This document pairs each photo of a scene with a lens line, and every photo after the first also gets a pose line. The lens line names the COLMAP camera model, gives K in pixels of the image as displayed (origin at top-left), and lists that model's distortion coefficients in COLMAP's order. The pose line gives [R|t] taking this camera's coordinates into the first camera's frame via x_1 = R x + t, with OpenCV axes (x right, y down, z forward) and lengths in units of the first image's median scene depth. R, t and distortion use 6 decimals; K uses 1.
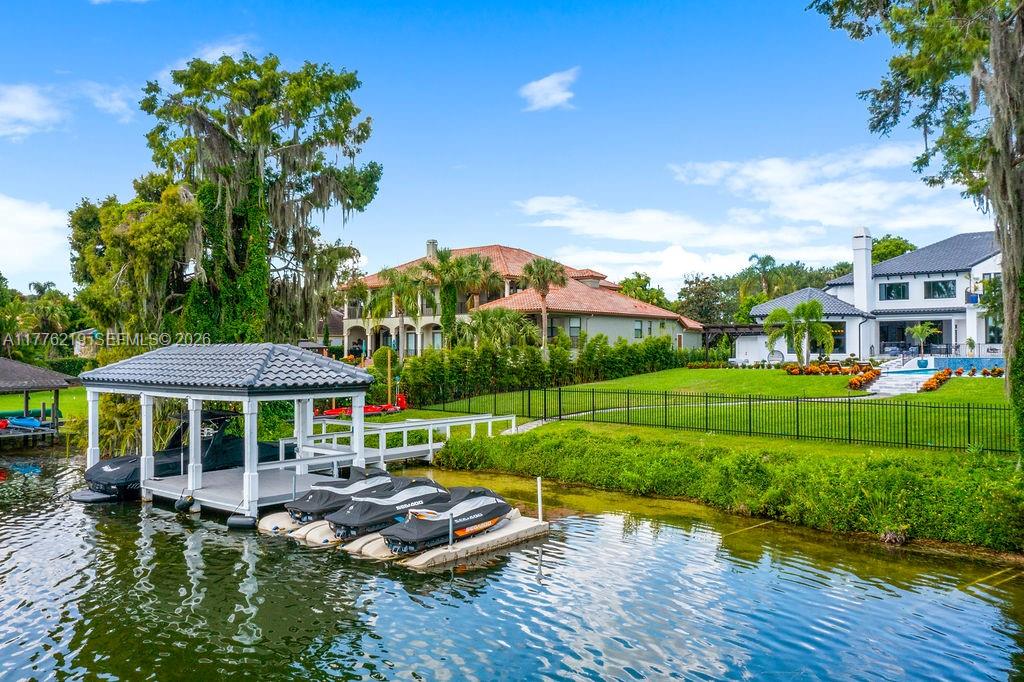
lens RADIAL K [[825.3, 0, 542.2], [0, 825.3, 339.9], [0, 0, 1]] dist [0.011483, 0.010629]
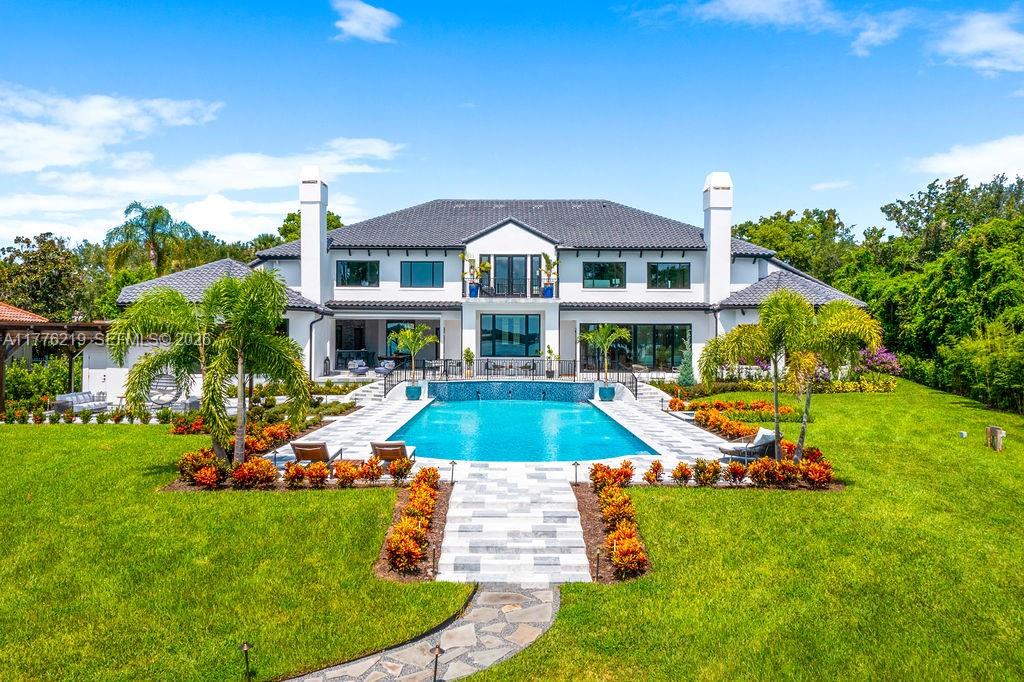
lens RADIAL K [[825.3, 0, 542.2], [0, 825.3, 339.9], [0, 0, 1]] dist [0.011483, 0.010629]
pose [[0.773384, -0.000318, 0.633938, 0.125867], [-0.014915, 0.999714, 0.018696, -0.020816], [-0.633763, -0.023914, 0.773158, 0.408628]]
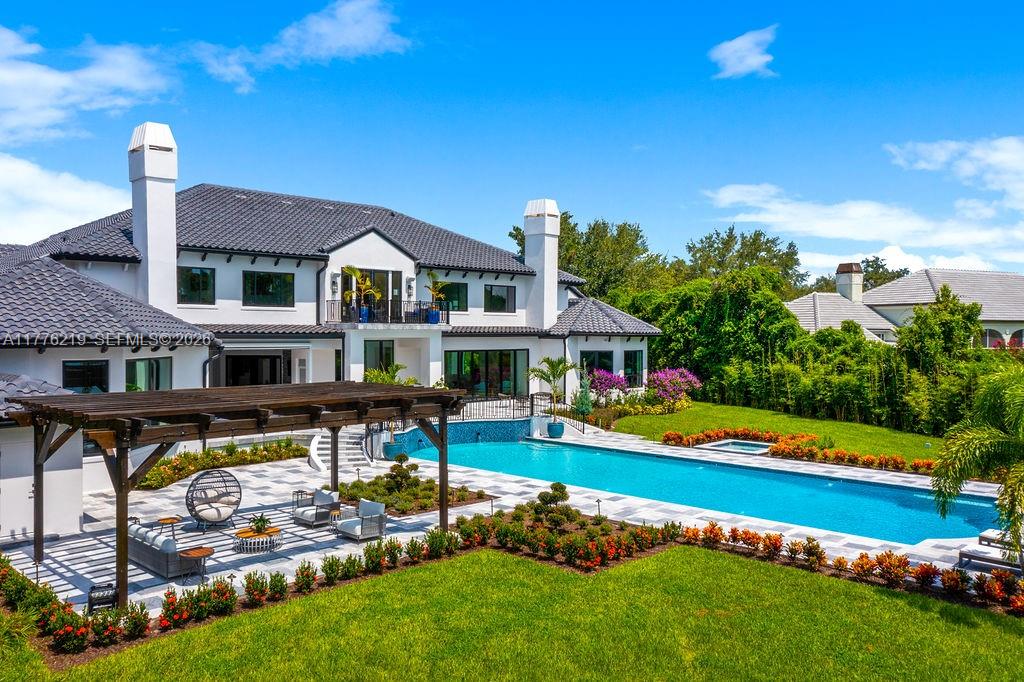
lens RADIAL K [[825.3, 0, 542.2], [0, 825.3, 339.9], [0, 0, 1]] dist [0.011483, 0.010629]
pose [[0.077290, 0.007787, 0.996978, -0.011932], [0.001845, 0.999967, -0.007953, -0.025212], [-0.997007, 0.002454, 0.077273, 0.782947]]
